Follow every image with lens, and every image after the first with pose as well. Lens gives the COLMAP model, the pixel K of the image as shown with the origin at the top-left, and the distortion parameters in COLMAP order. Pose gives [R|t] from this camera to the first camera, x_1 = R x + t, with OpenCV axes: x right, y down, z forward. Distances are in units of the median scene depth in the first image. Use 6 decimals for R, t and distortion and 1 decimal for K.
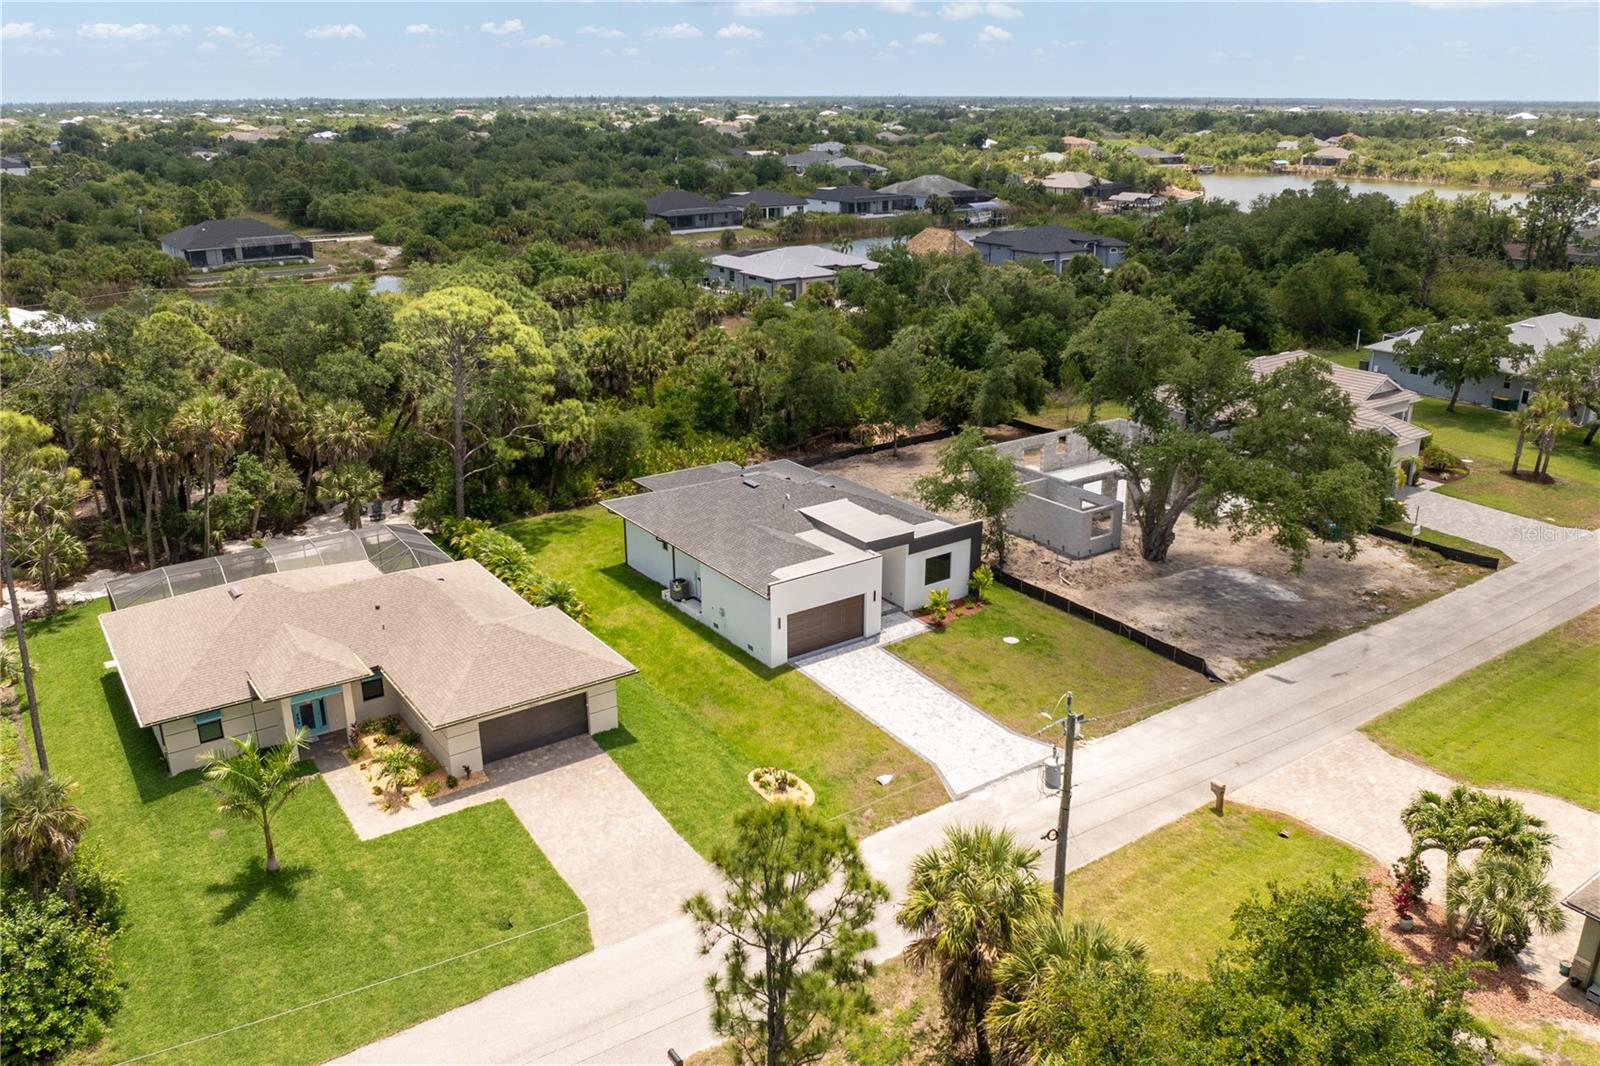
lens RADIAL K [[1227.2, 0, 813.1], [0, 1227.2, 511.8], [0, 0, 1]] dist [-0.032037, 0.000492]
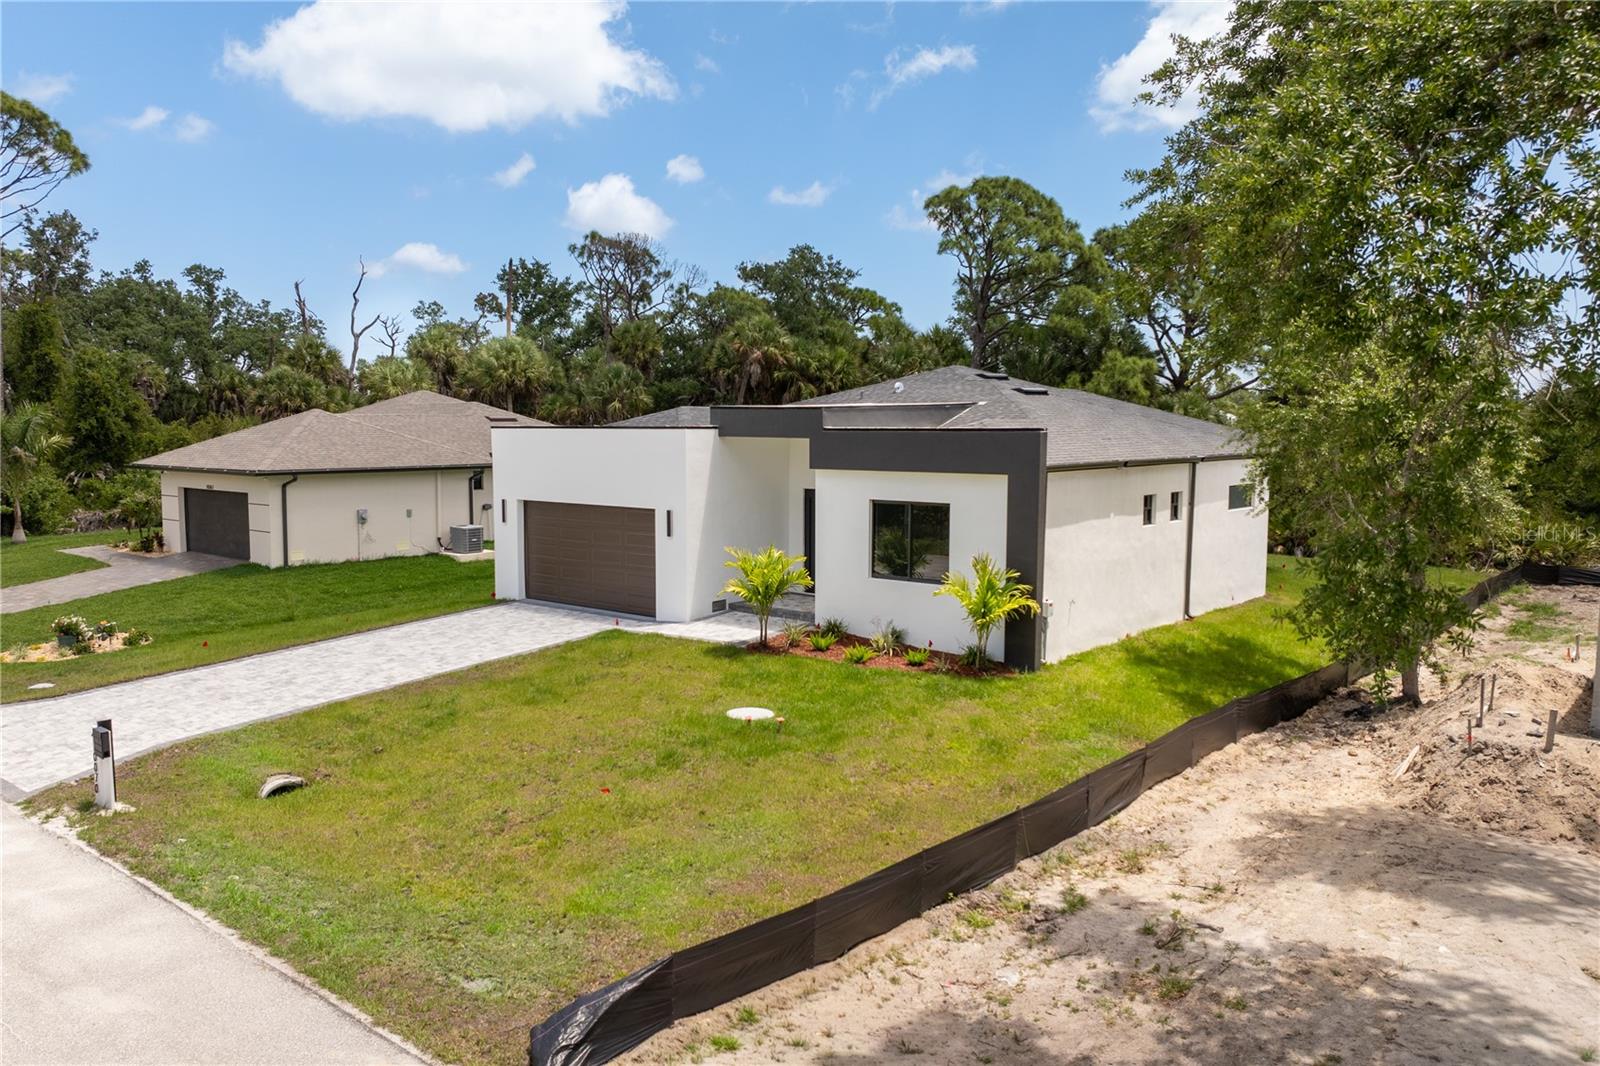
lens RADIAL K [[1212.4, 0, 793.1], [0, 1212.4, 532.8], [0, 0, 1]] dist [-0.057227, -0.003696]
pose [[0.252011, 0.087780, -0.963735, 0.452497], [-0.313364, 0.949622, 0.004552, 0.054431], [0.915584, 0.300852, 0.266822, 0.895259]]
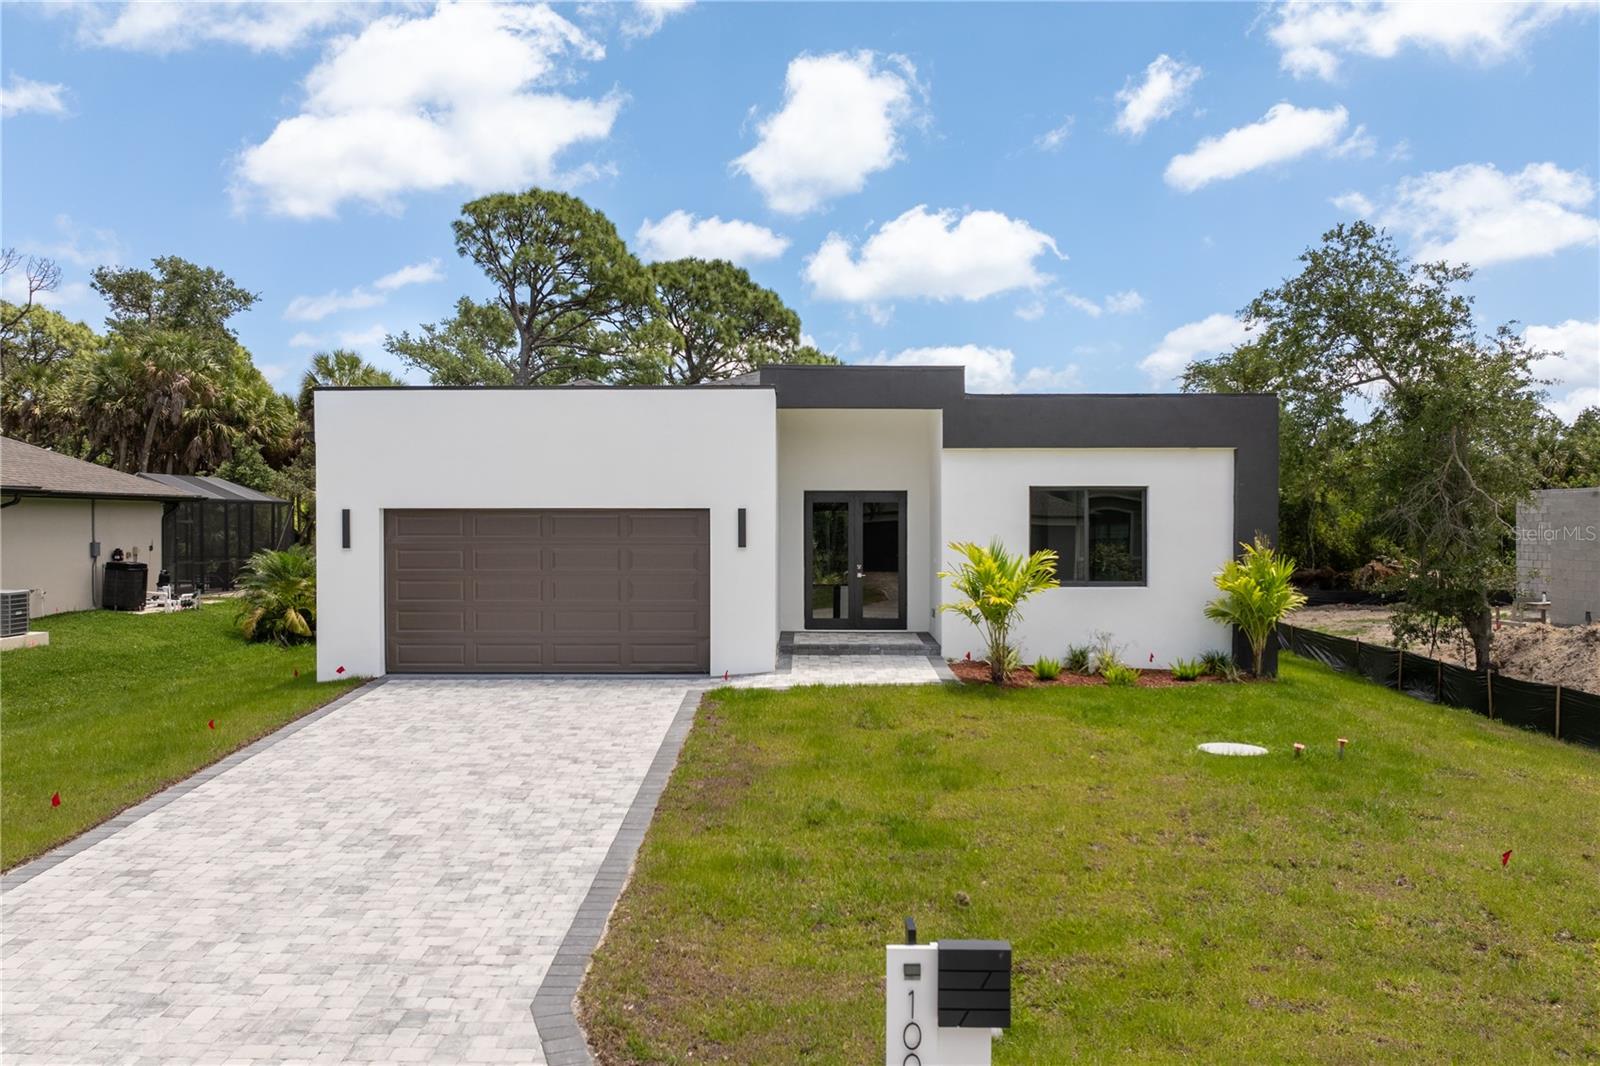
lens RADIAL K [[1227.2, 0, 813.1], [0, 1227.2, 511.8], [0, 0, 1]] dist [-0.032037, 0.000492]
pose [[0.811967, -0.009004, -0.583634, 0.225109], [-0.185006, 0.944359, -0.271954, 0.135929], [0.553609, 0.328793, 0.765122, 0.758696]]
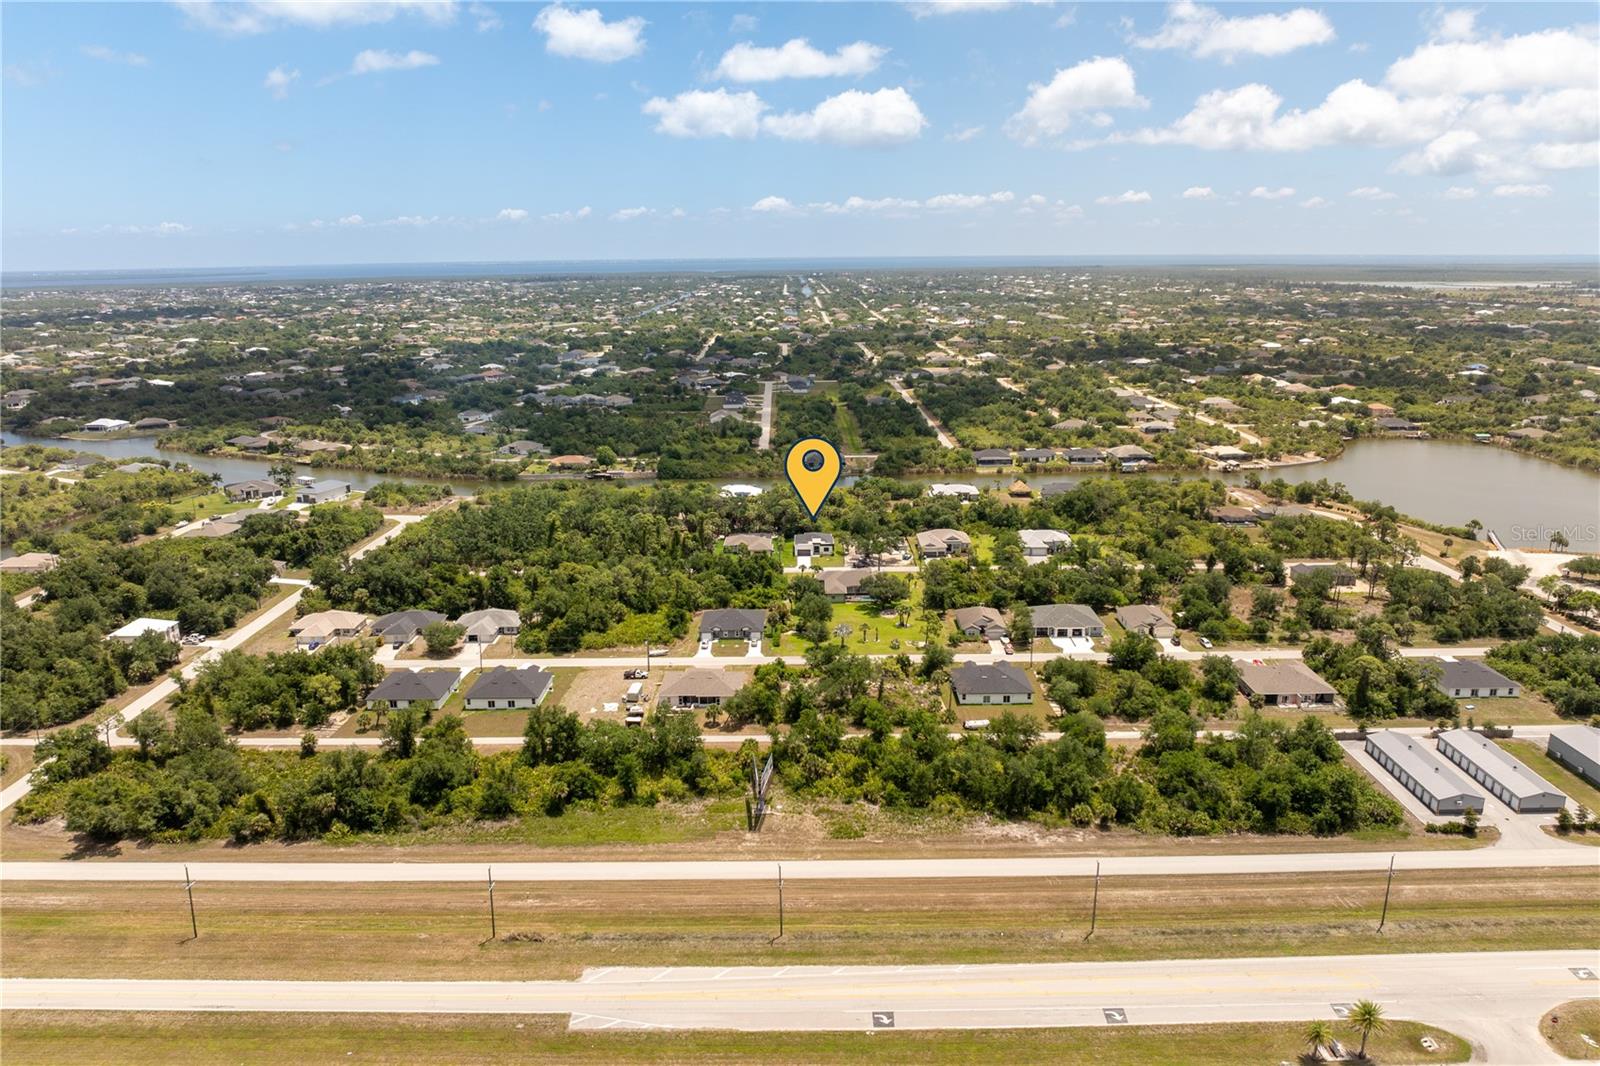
lens RADIAL K [[1169.3, 0, 798.2], [0, 1169.3, 493.8], [0, 0, 1]] dist [-0.001230, -0.045411]
pose [[0.806954, 0.111729, -0.579950, 3.887924], [-0.175034, 0.983072, -0.054155, 0.127798], [0.564082, 0.145212, 0.812850, -4.650711]]
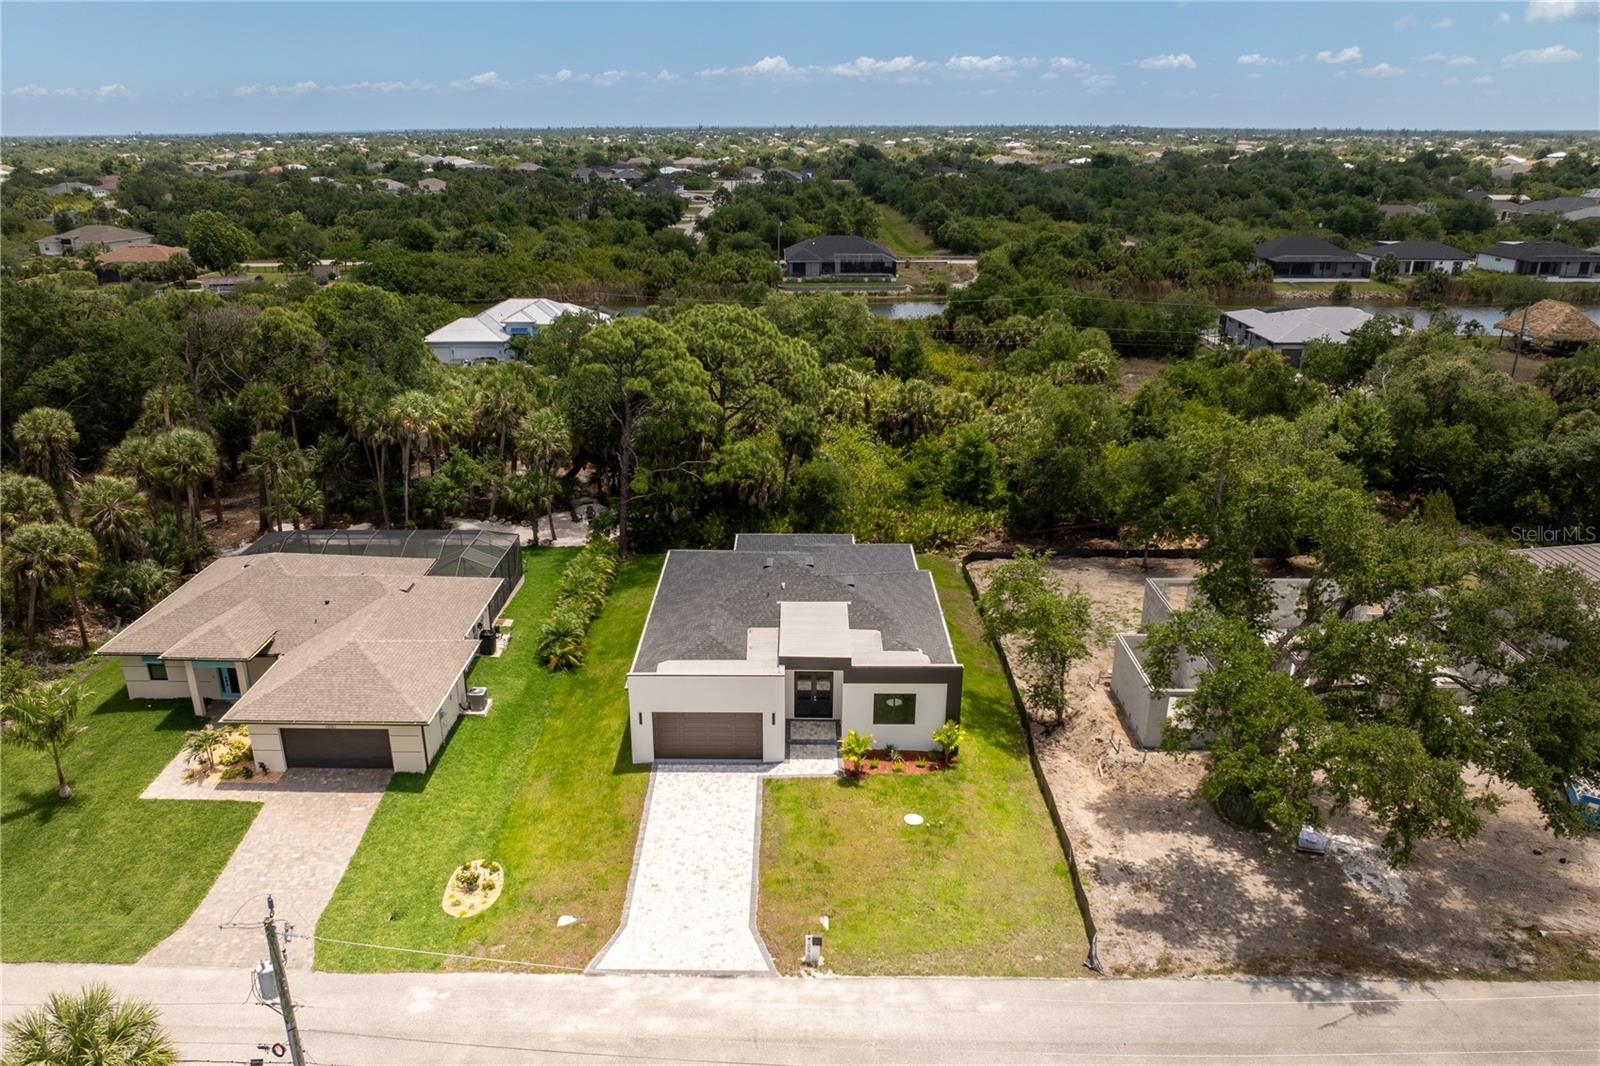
lens RADIAL K [[1203.1, 0, 800.0], [0, 1203.1, 533.0], [0, 0, 1]] dist [-0.041831, 0.007161]
pose [[0.808743, 0.190419, -0.556486, 0.492917], [-0.189825, 0.980015, 0.059469, -0.109483], [0.556688, 0.057540, 0.828726, 0.291127]]
